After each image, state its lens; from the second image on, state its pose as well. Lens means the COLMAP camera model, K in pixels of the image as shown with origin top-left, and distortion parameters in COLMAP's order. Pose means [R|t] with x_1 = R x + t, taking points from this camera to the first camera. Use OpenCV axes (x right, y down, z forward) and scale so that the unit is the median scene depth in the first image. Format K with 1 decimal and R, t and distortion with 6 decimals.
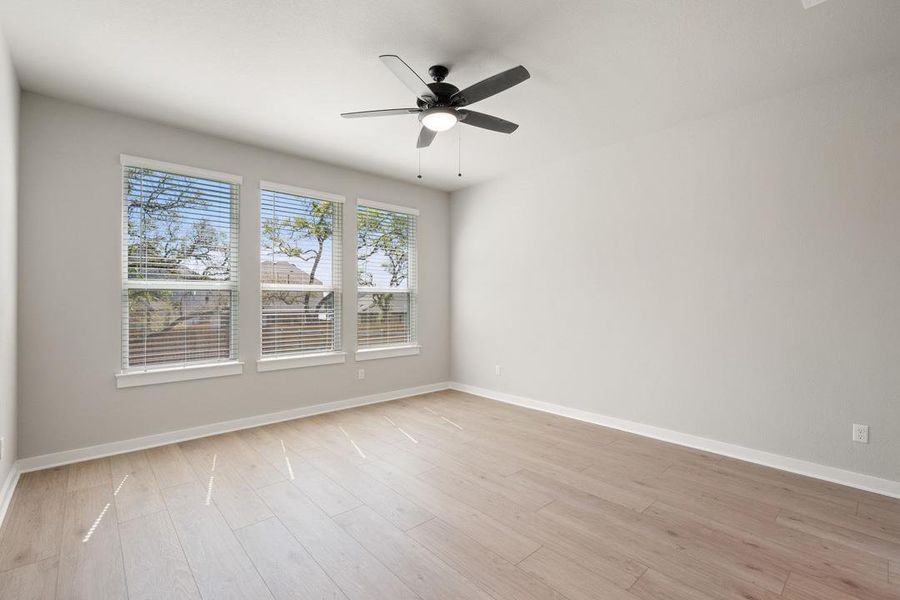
lens RADIAL K [[395.7, 0, 449.8], [0, 395.7, 303.4], [0, 0, 1]] dist [-0.001838, -0.000105]
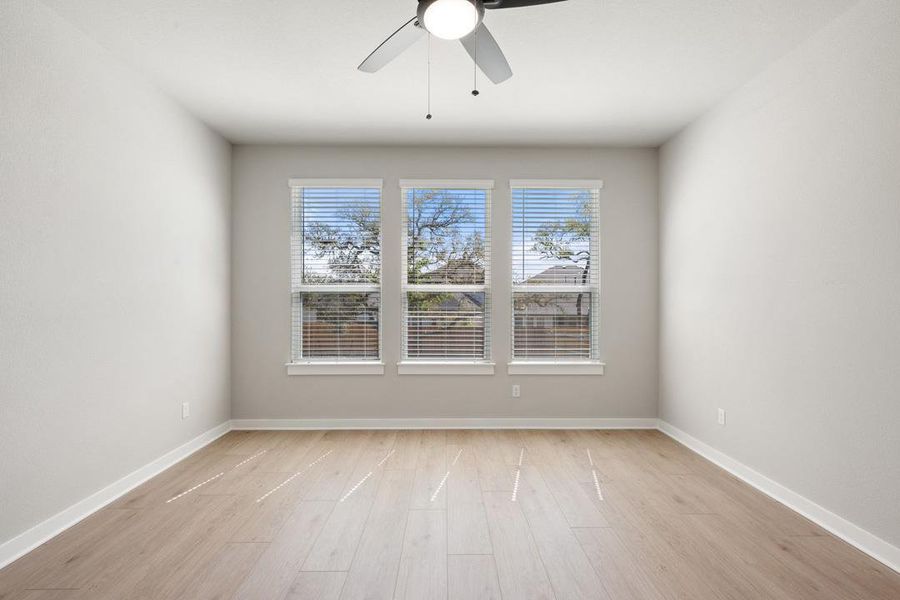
lens RADIAL K [[405.1, 0, 447.7], [0, 405.1, 304.4], [0, 0, 1]] dist [0.002195, 0.000185]
pose [[0.748799, -0.000429, -0.662797, 0.250867], [-0.005670, 0.999959, -0.007053, 0.005347], [0.662773, 0.009039, 0.748766, 0.297338]]
